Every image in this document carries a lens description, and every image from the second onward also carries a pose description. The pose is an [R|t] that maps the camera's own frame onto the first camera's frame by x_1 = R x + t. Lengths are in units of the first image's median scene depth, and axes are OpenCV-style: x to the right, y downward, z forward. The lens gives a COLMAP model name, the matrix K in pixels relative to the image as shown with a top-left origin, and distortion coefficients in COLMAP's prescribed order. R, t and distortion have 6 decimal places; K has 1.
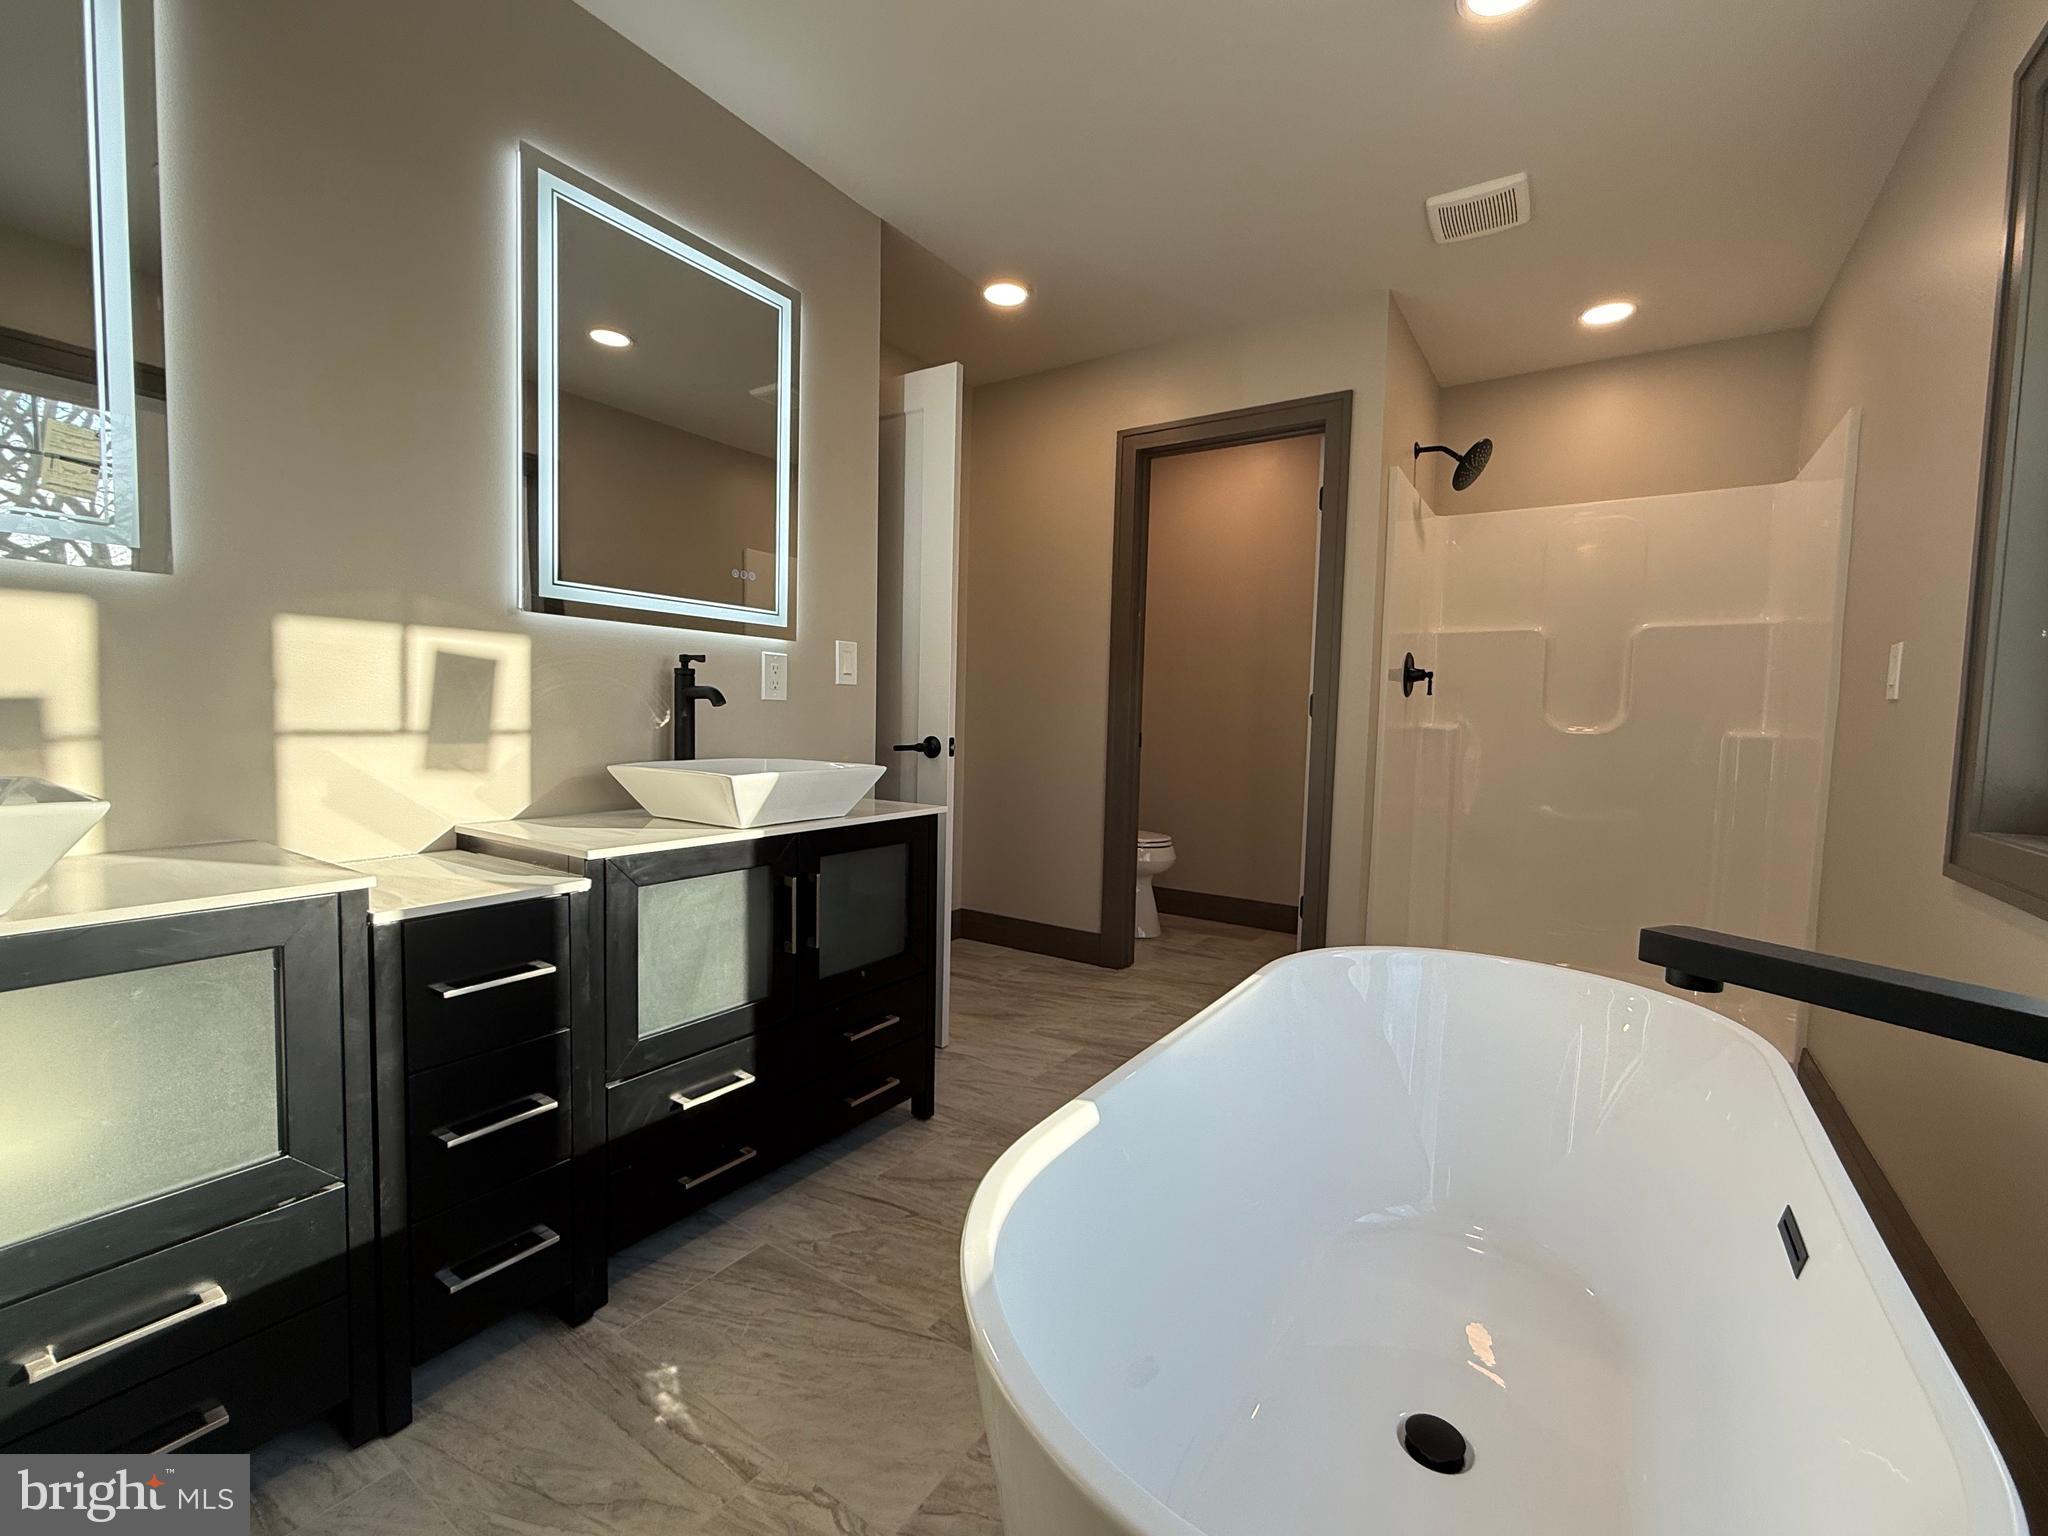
lens RADIAL K [[865.0, 0, 1029.7], [0, 865.0, 762.2], [0, 0, 1]] dist [-0.002222, -0.000483]
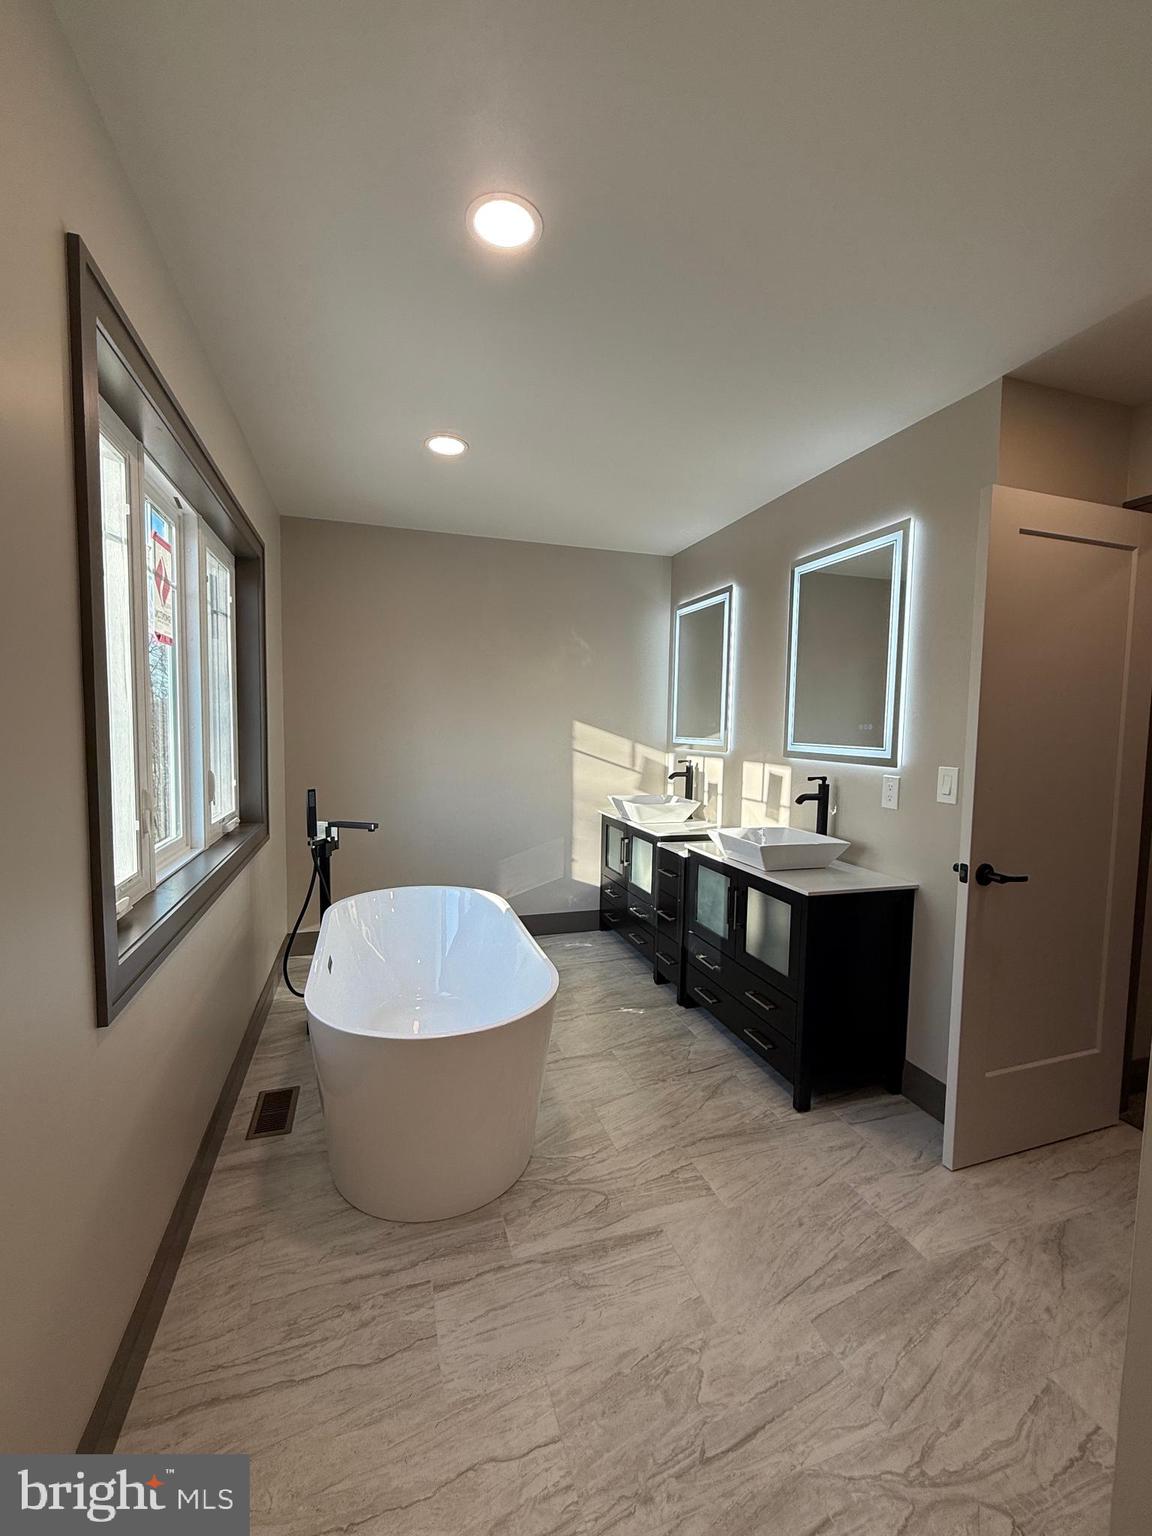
lens RADIAL K [[617.4, 0, 576.0], [0, 617.4, 768.0], [0, 0, 1]] dist [0.000456, -0.000538]
pose [[-0.613724, 0.018908, -0.789294, 1.114789], [-0.079276, 0.993185, 0.085434, -0.245705], [0.785530, 0.115005, -0.608042, 1.603577]]
